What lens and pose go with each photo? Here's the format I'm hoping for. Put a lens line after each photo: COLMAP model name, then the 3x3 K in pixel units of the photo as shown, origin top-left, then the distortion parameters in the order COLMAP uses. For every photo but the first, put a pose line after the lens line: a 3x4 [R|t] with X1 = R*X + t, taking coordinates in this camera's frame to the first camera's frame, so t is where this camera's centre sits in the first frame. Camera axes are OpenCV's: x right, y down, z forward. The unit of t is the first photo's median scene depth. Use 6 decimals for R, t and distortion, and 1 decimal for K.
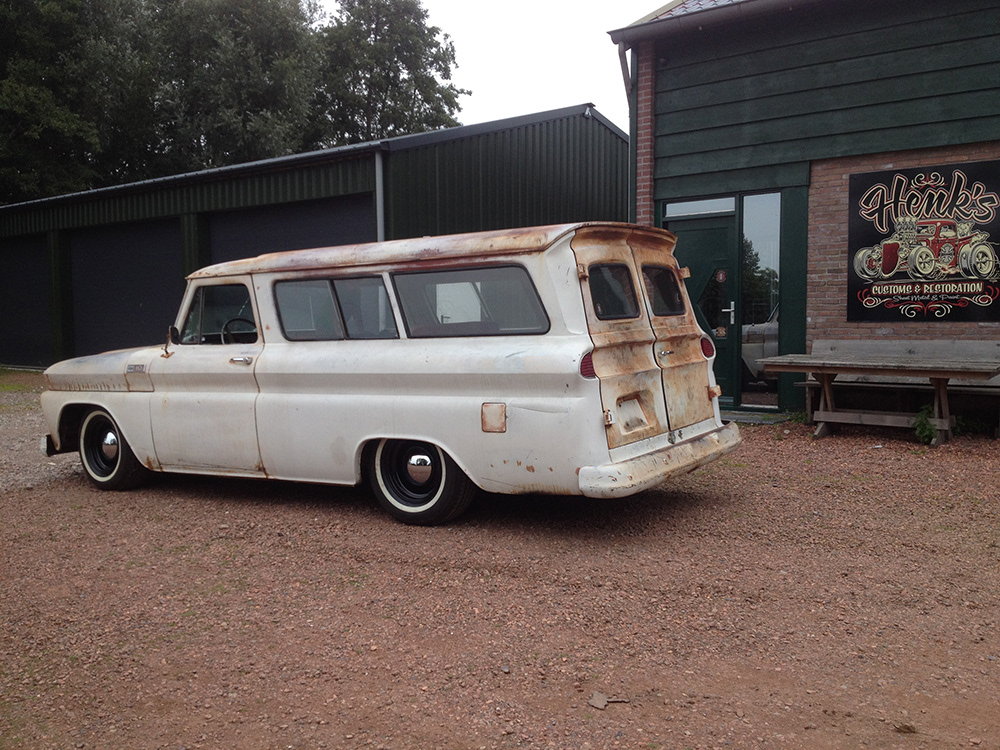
lens RADIAL K [[1003.9, 0, 499.4], [0, 1003.9, 372.6], [0, 0, 1]] dist [0.089761, 0.000000]
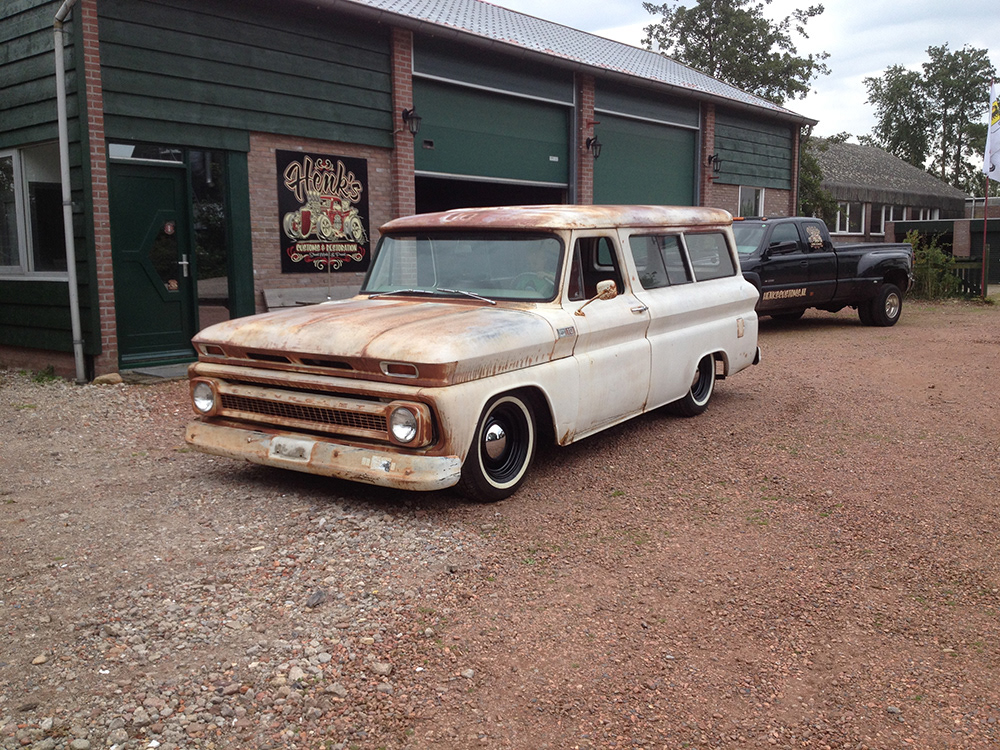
lens RADIAL K [[1003.9, 0, 497.8], [0, 1003.9, 380.5], [0, 0, 1]] dist [0.089761, 0.000000]
pose [[-0.011915, -0.115745, 0.993207, -0.896261], [0.065112, 0.991080, 0.116278, -0.048639], [-0.997807, 0.066055, -0.004272, 0.787511]]
